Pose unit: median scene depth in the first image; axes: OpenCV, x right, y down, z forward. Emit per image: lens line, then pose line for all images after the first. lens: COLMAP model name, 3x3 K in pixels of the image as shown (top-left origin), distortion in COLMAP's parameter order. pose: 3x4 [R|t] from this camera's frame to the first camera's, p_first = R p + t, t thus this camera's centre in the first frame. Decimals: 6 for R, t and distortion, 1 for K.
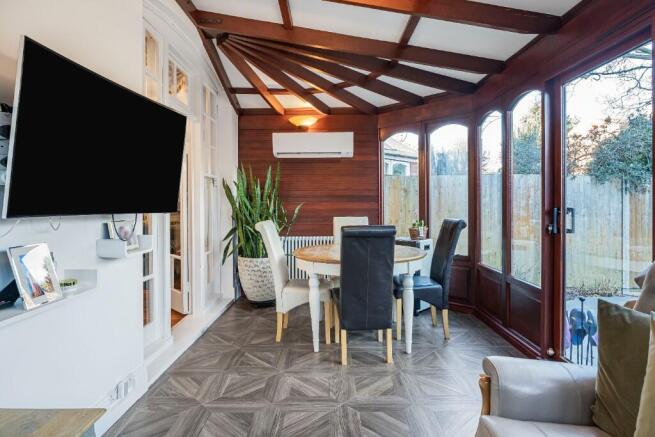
lens RADIAL K [[359.5, 0, 331.6], [0, 359.5, 204.6], [0, 0, 1]] dist [-0.001607, -0.001140]
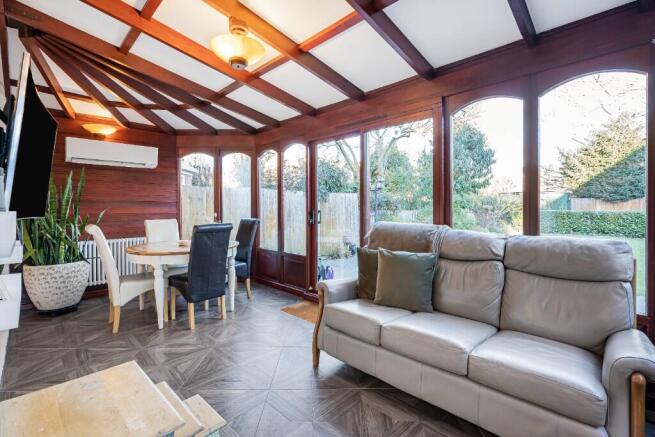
lens RADIAL K [[300.0, 0, 324.1], [0, 300.0, 214.6], [0, 0, 1]] dist [0.003736, -0.001735]
pose [[0.703071, -0.016152, 0.710936, -0.327809], [0.003777, 0.999813, 0.018980, 0.000896], [-0.711109, -0.010660, 0.703001, -0.102012]]
